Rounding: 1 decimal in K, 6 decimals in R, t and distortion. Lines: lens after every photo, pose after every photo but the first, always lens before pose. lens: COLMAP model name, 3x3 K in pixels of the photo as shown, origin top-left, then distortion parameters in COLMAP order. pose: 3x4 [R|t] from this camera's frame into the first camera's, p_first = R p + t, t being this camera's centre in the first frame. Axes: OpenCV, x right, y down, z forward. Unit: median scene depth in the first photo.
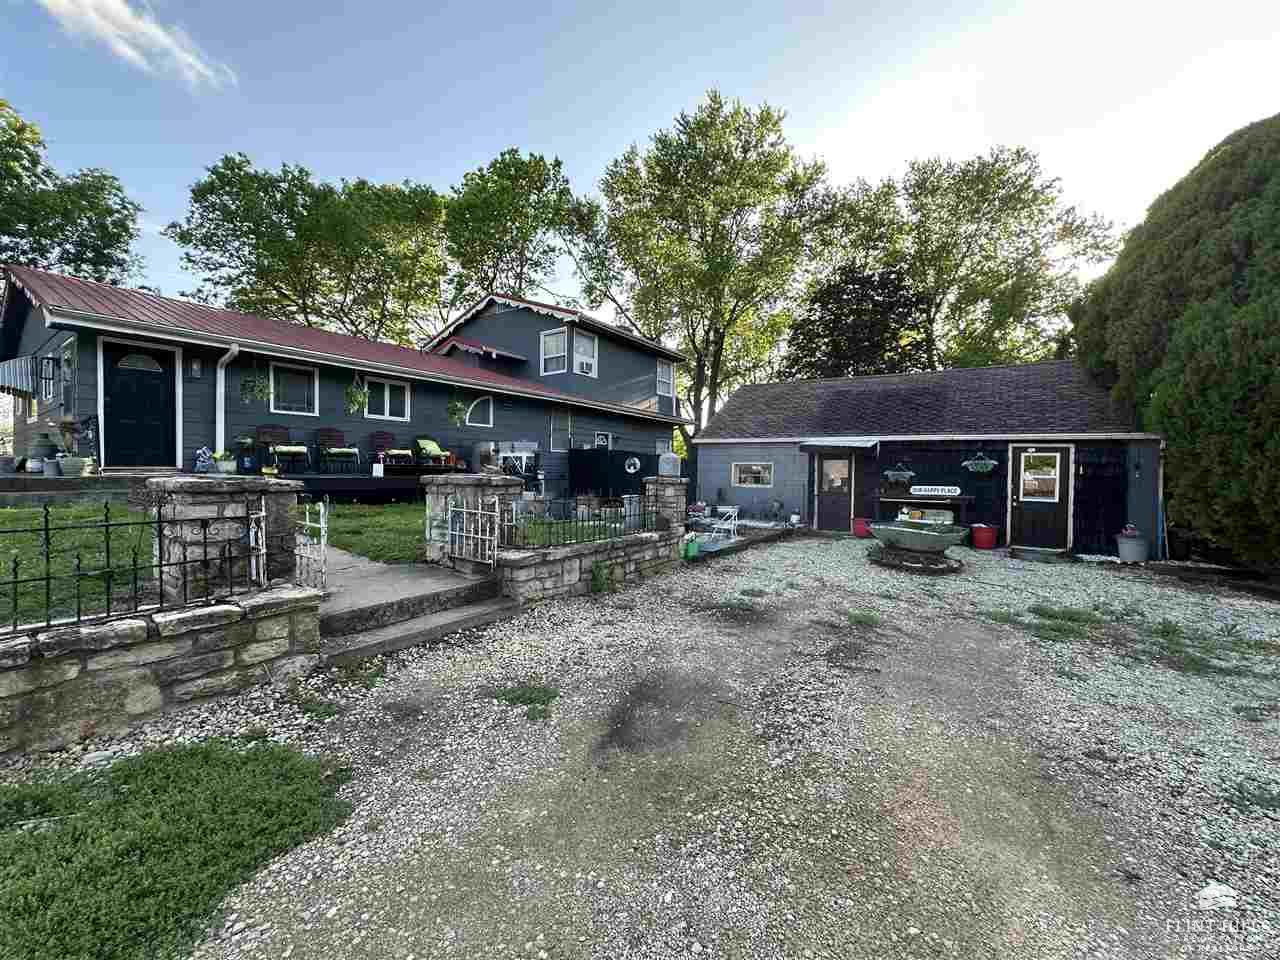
lens RADIAL K [[508.3, 0, 639.3], [0, 508.3, 480.7], [0, 0, 1]] dist [-0.006909, 0.000196]
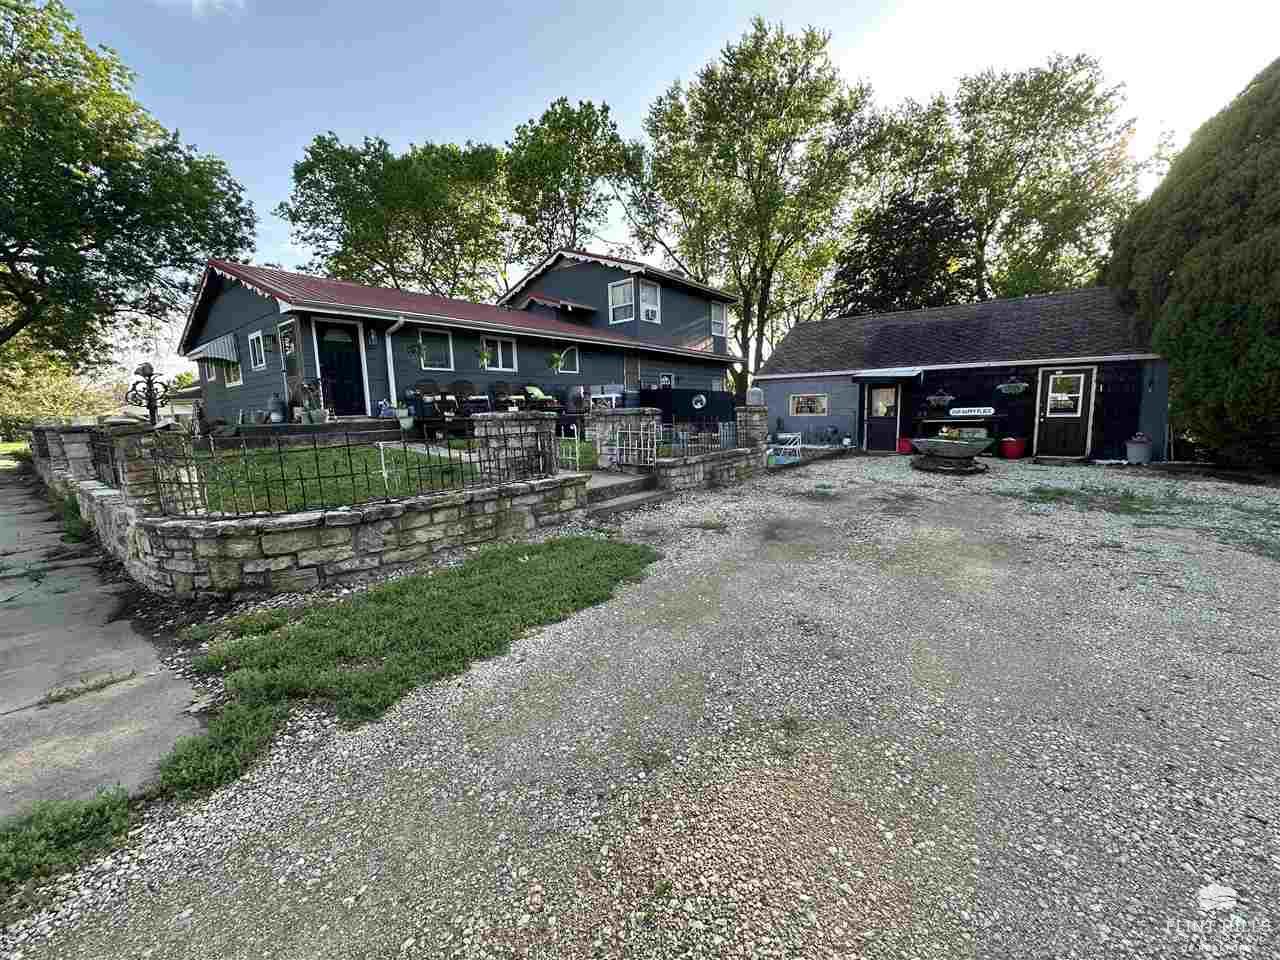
lens RADIAL K [[508.3, 0, 642.8], [0, 508.3, 475.7], [0, 0, 1]] dist [-0.006909, 0.000196]
pose [[0.997170, -0.031481, -0.068270, -0.059196], [0.038555, 0.993733, 0.104921, 0.009116], [0.064539, -0.107256, 0.992134, -0.136181]]
